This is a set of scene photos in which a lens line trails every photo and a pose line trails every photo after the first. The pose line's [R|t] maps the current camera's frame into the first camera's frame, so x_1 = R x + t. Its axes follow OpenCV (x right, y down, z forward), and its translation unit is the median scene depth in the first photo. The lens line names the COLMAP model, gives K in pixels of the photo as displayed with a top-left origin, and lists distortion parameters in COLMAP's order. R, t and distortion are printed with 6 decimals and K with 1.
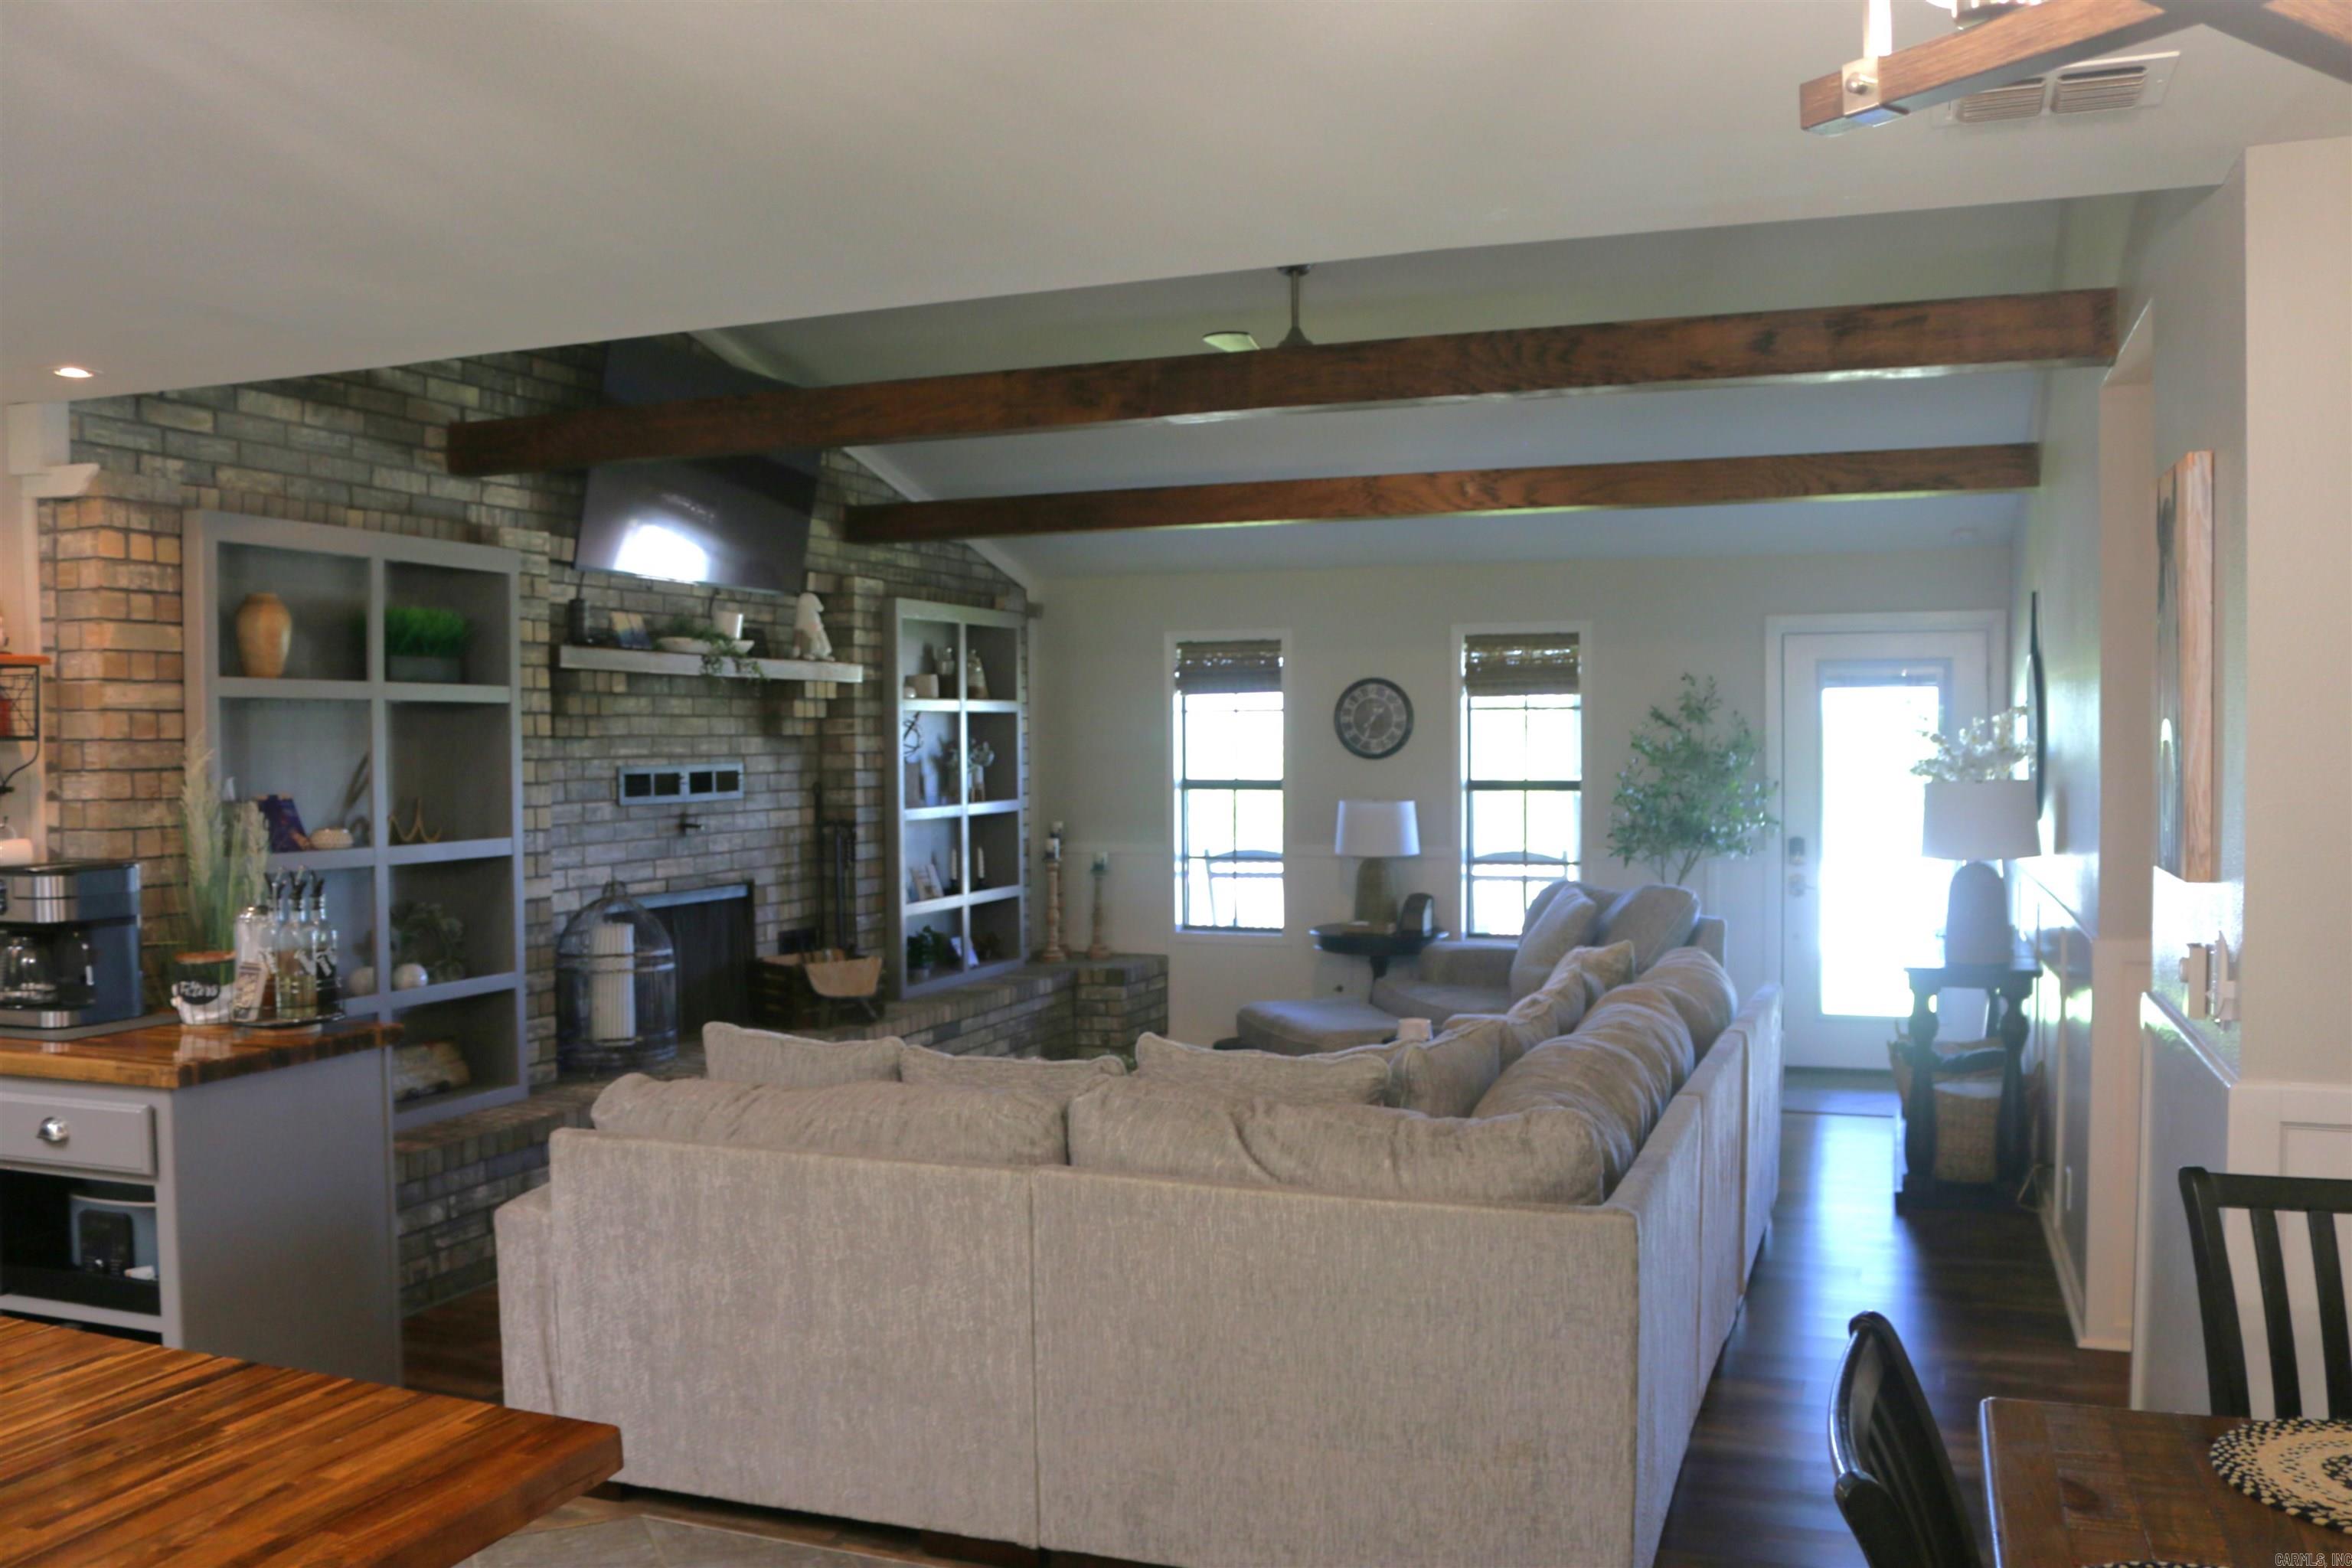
lens RADIAL K [[1928.0, 0, 1176.0], [0, 1928.0, 784.0], [0, 0, 1]] dist [-0.163745, 0.150753]
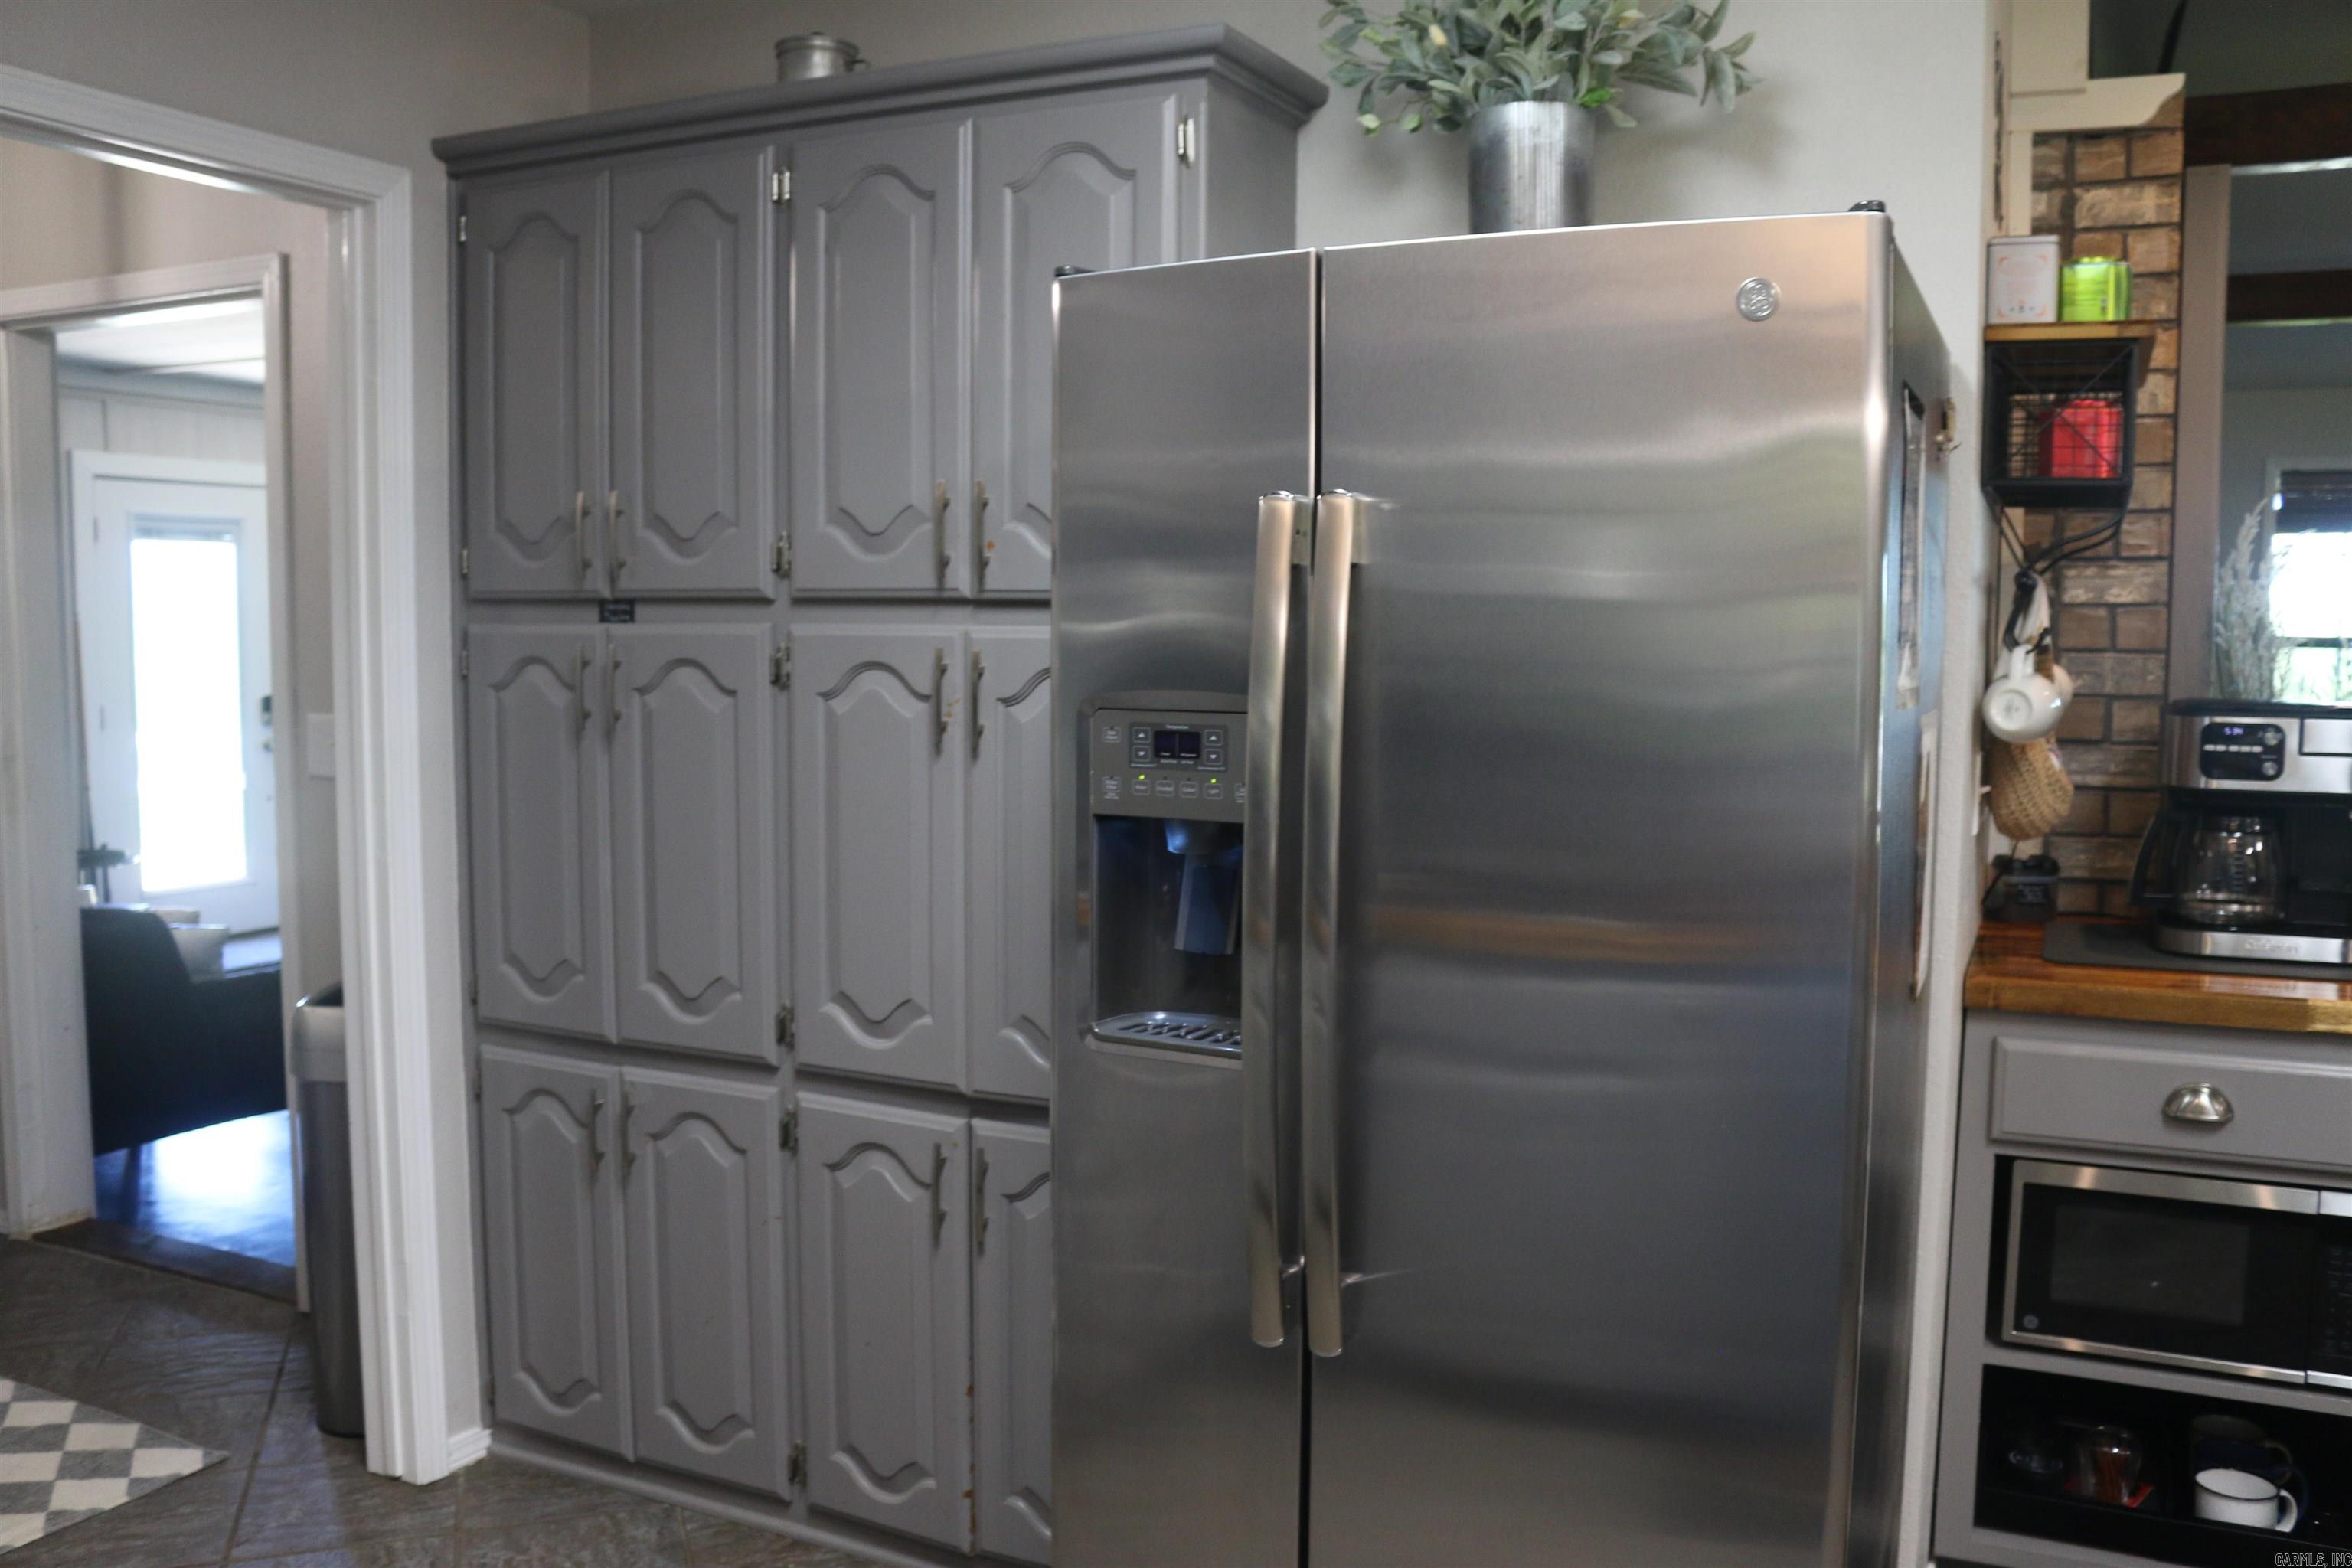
lens RADIAL K [[1917.3, 0, 1176.0], [0, 1917.3, 784.0], [0, 0, 1]] dist [-0.156380, 0.122051]
pose [[0.995952, 0.018277, -0.088008, -0.493053], [-0.012445, 0.997718, 0.066363, 0.018499], [0.089020, -0.064999, 0.993907, 0.186775]]
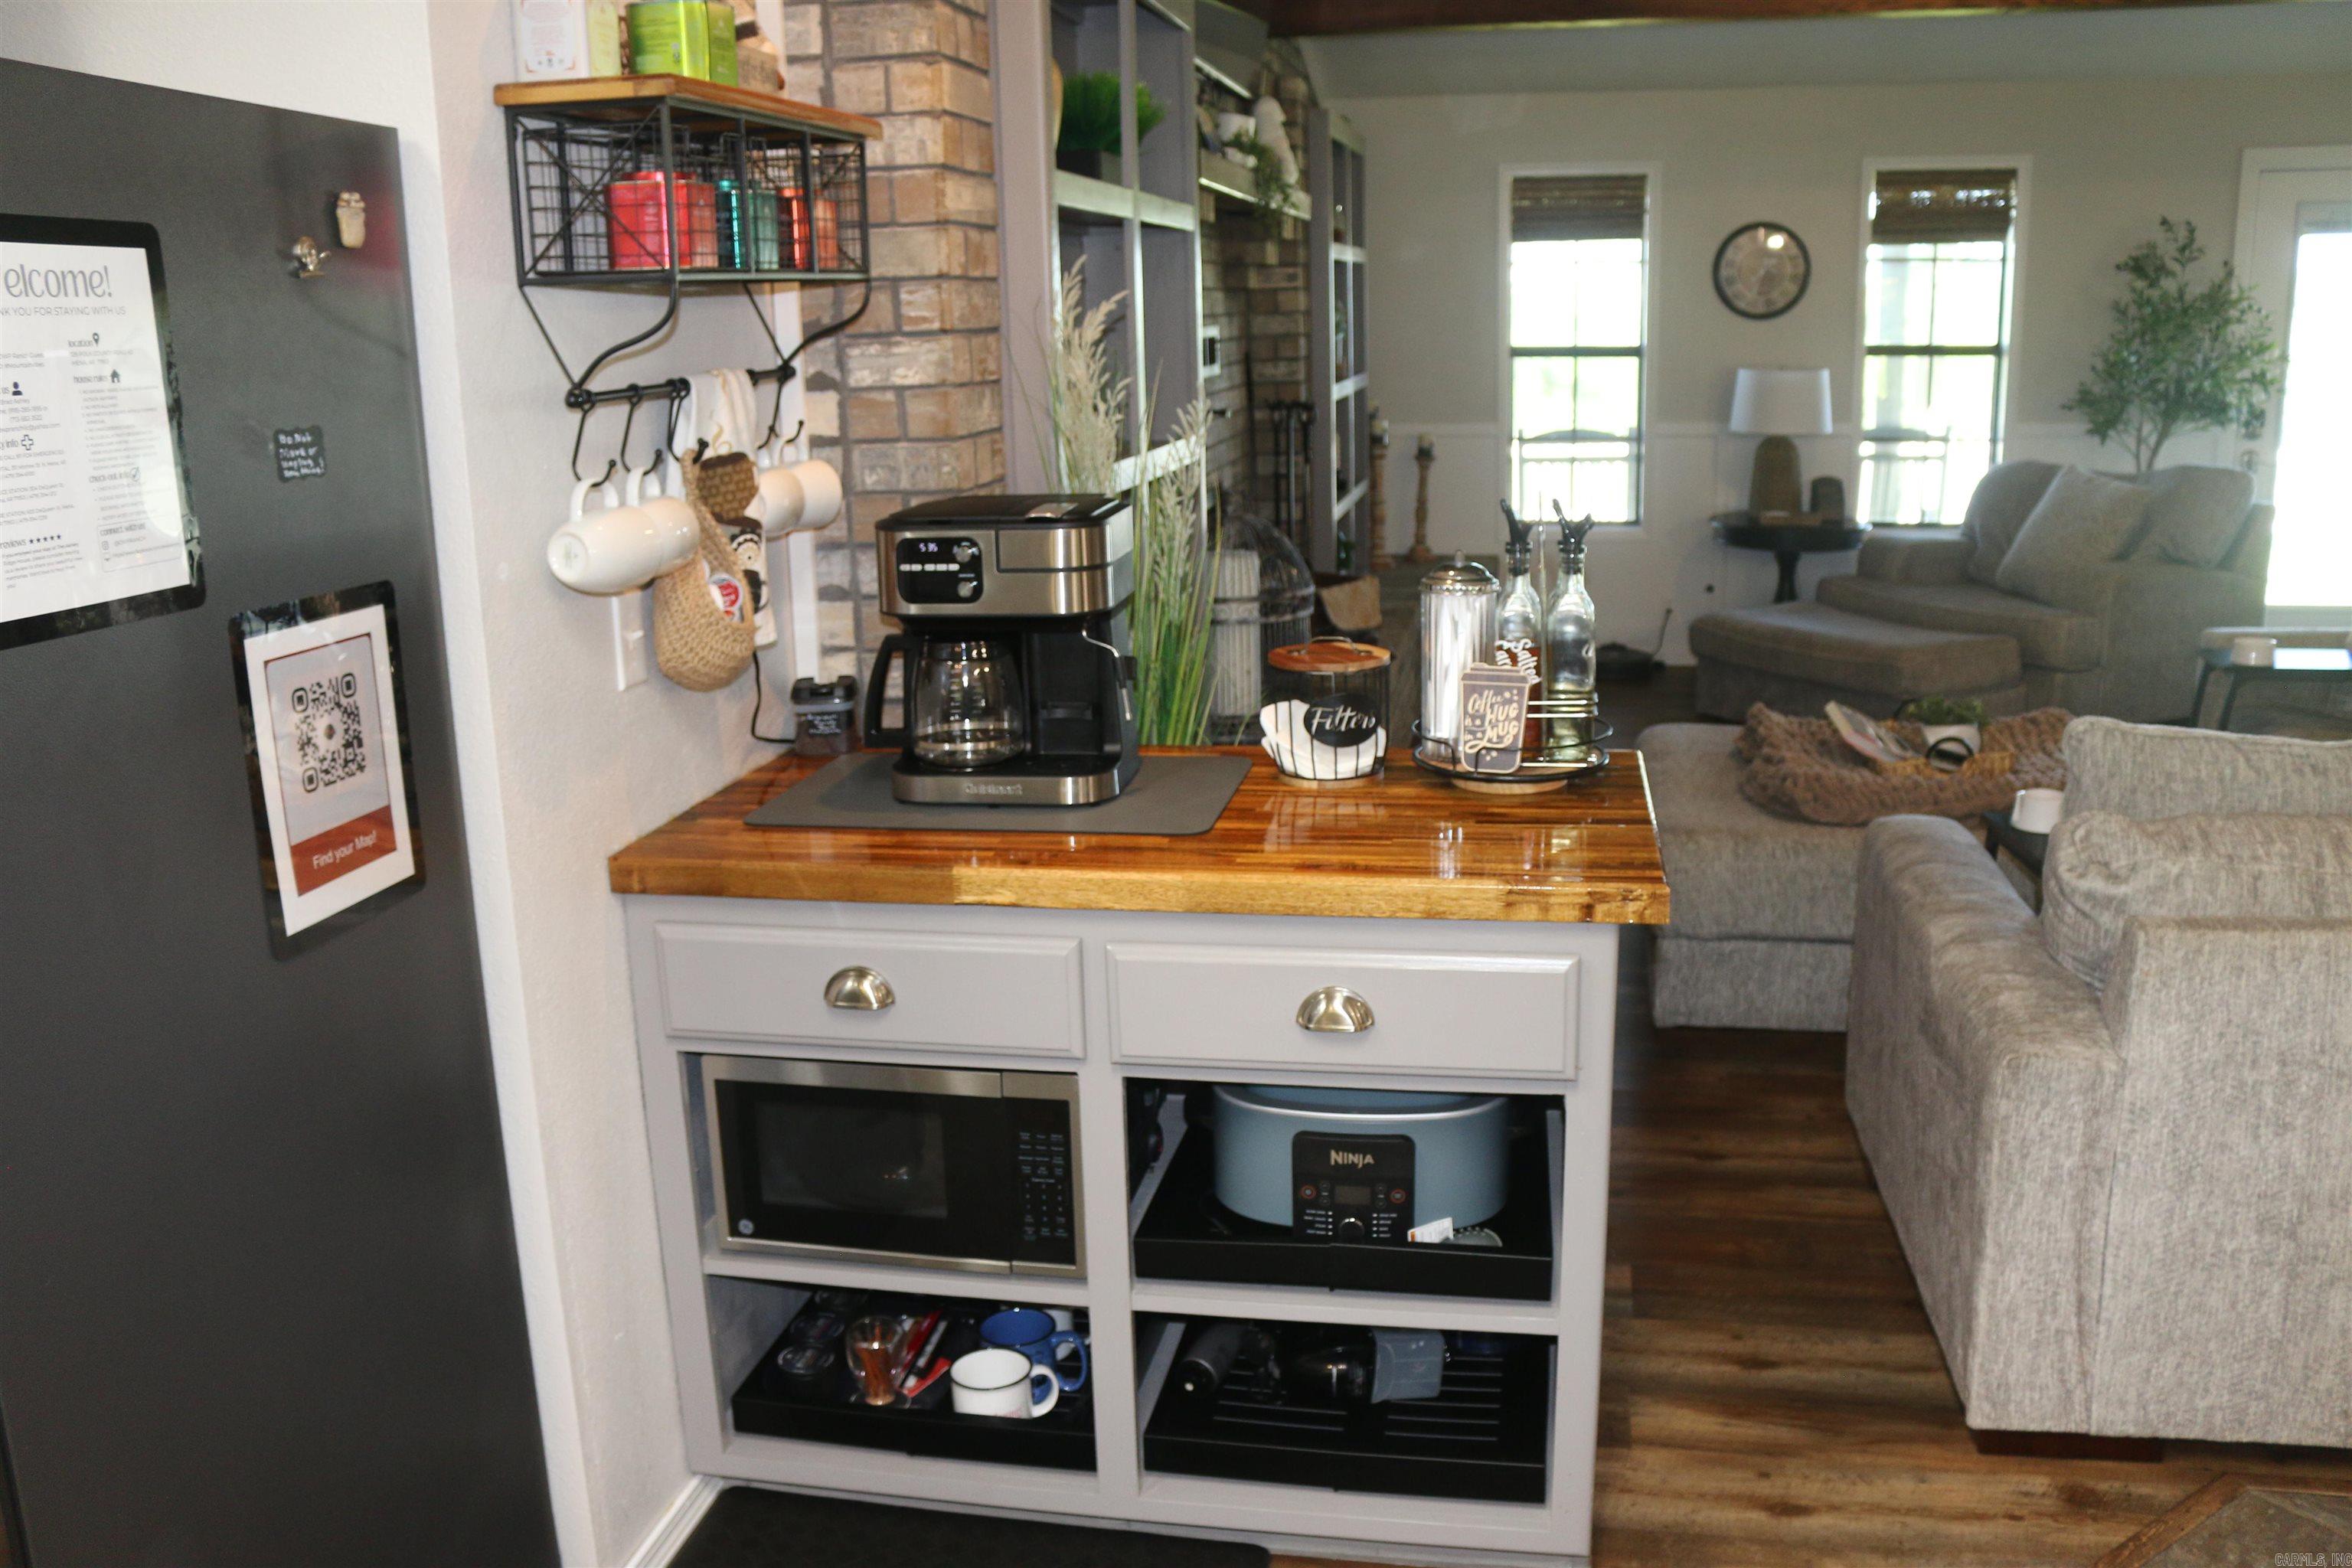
lens RADIAL K [[1928.0, 0, 1176.0], [0, 1928.0, 784.0], [0, 0, 1]] dist [-0.163745, 0.150753]
pose [[0.984909, -0.057102, 0.163382, -0.350139], [0.020588, 0.975957, 0.216989, 0.001214], [-0.171844, -0.210350, 0.962404, 0.231817]]
